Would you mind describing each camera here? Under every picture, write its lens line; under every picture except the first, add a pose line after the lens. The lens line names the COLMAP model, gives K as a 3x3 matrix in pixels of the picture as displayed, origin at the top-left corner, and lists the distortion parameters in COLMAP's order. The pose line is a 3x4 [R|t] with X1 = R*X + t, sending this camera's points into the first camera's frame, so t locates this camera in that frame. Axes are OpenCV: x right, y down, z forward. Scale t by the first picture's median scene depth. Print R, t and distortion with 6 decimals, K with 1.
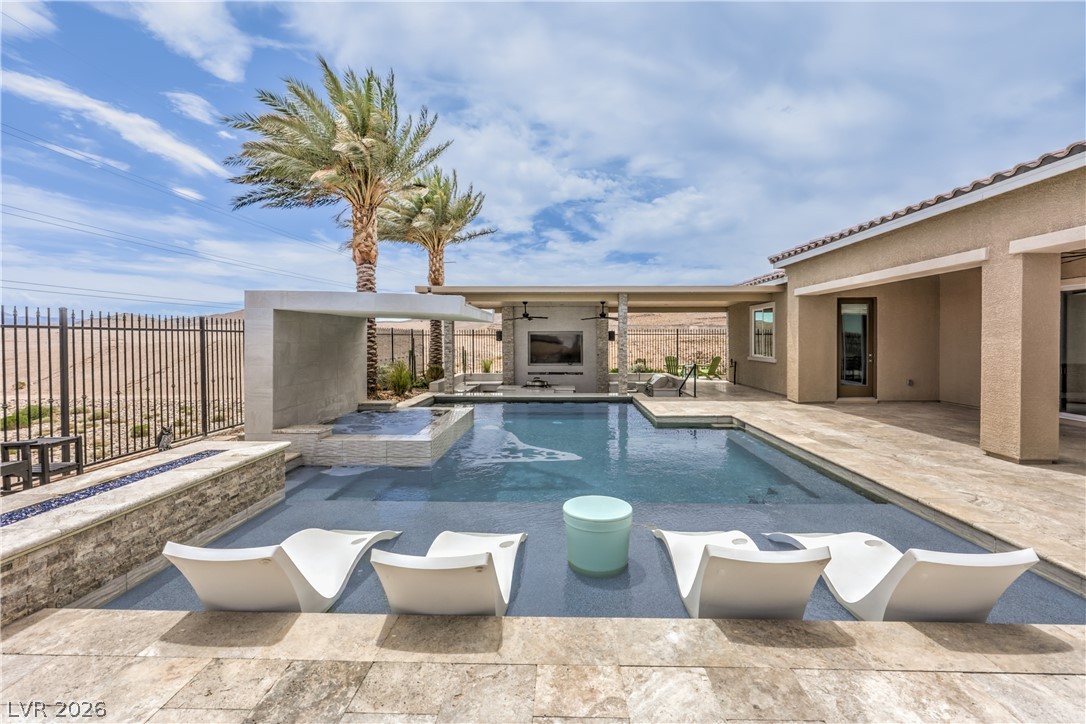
lens RADIAL K [[445.6, 0, 555.3], [0, 445.6, 339.0], [0, 0, 1]] dist [-0.009233, 0.000153]
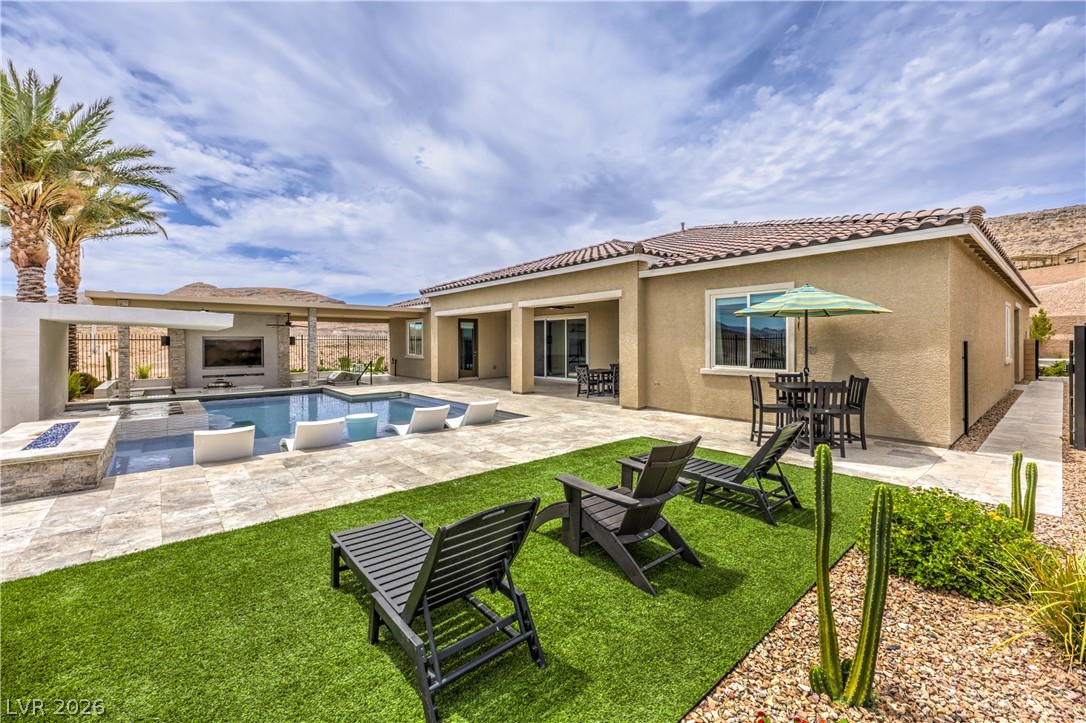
lens RADIAL K [[445.6, 0, 555.3], [0, 445.6, 338.5], [0, 0, 1]] dist [-0.009233, 0.000153]
pose [[0.724406, 0.004869, 0.689356, -0.192676], [0.003680, 0.999934, -0.010929, 0.001874], [-0.689364, 0.010454, 0.724340, -0.350417]]
